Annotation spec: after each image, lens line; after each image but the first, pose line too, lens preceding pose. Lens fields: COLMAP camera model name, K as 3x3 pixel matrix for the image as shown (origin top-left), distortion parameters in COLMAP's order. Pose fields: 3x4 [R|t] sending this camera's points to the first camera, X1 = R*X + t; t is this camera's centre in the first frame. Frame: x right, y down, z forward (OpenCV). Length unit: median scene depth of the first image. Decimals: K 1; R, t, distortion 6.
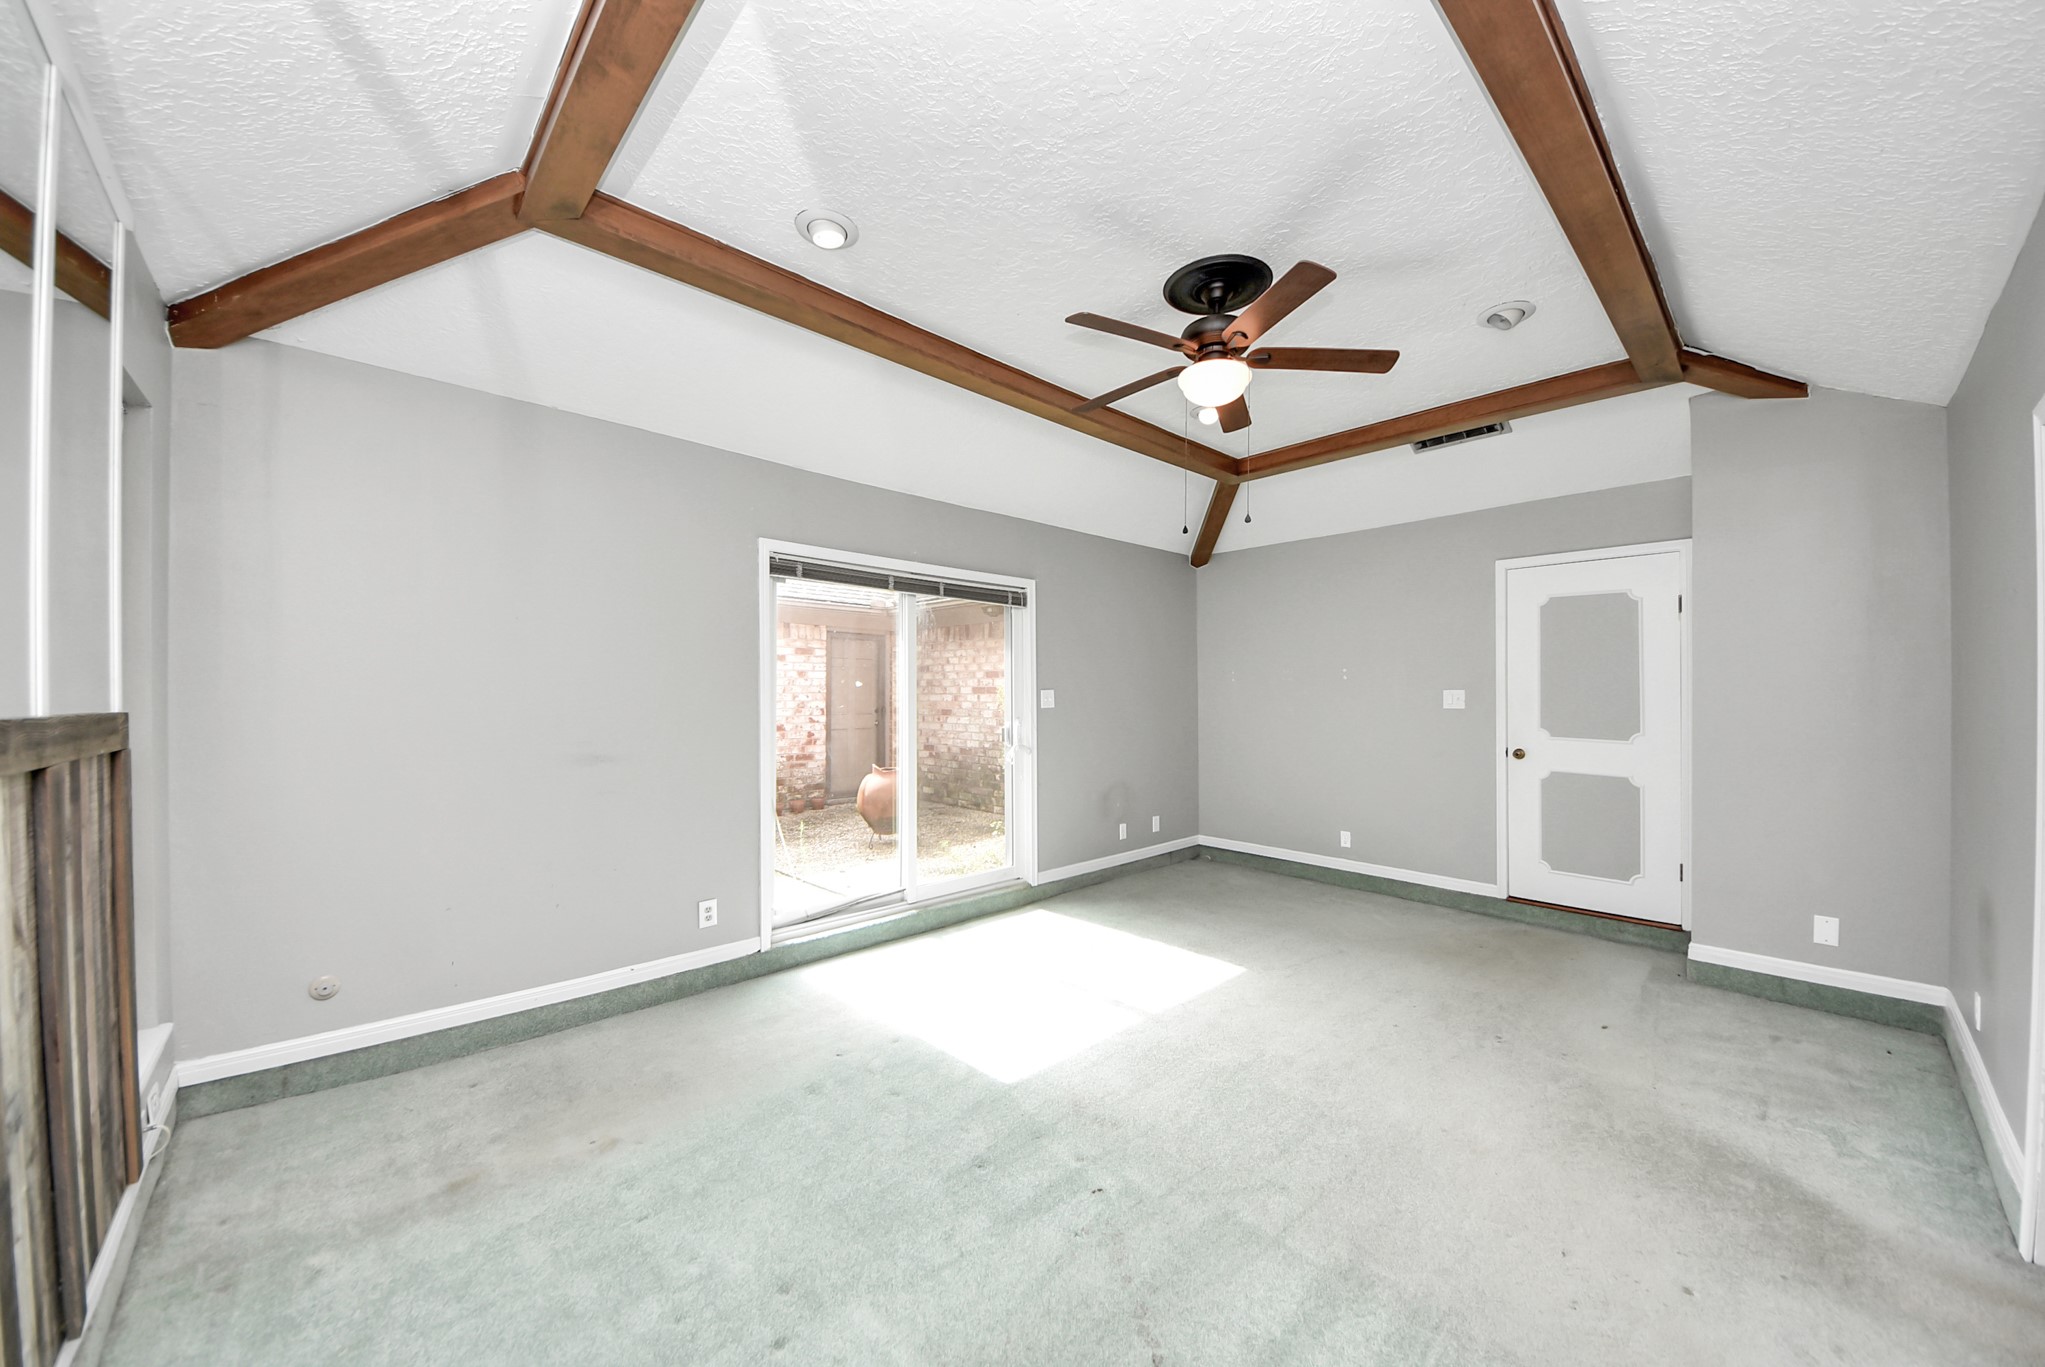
lens RADIAL K [[743.8, 0, 1037.5], [0, 743.8, 694.3], [0, 0, 1]] dist [0.023730, -0.000107]
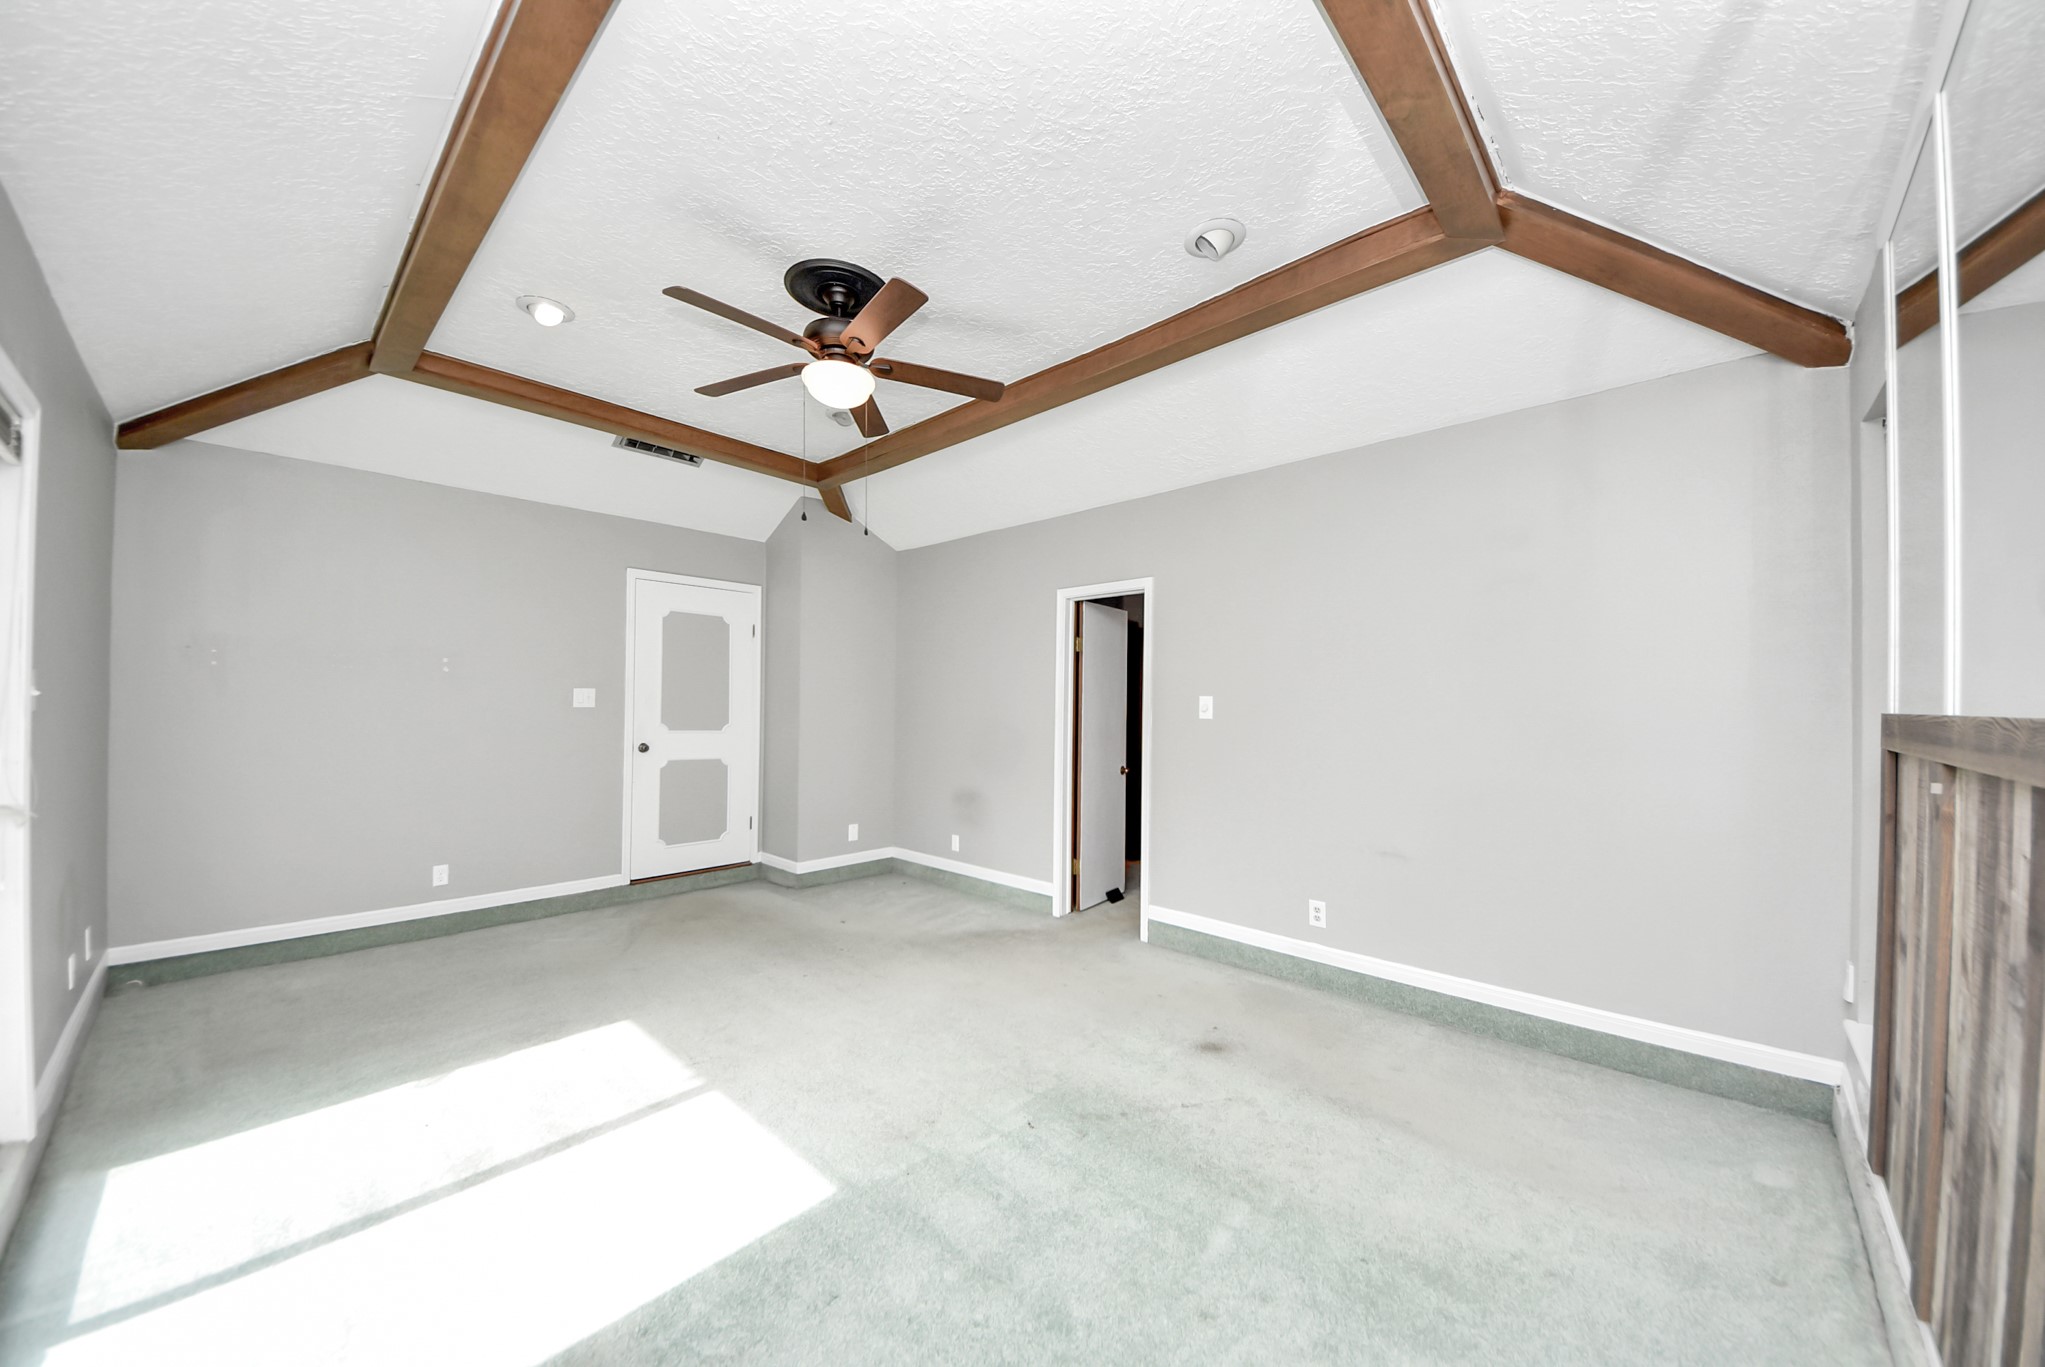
lens RADIAL K [[743.8, 0, 1037.5], [0, 743.8, 694.3], [0, 0, 1]] dist [0.023730, -0.000107]
pose [[-0.070422, 0.009962, 0.997468, -0.525665], [-0.011485, 0.999876, -0.010796, 0.006507], [-0.997451, -0.012217, -0.070298, 0.533753]]
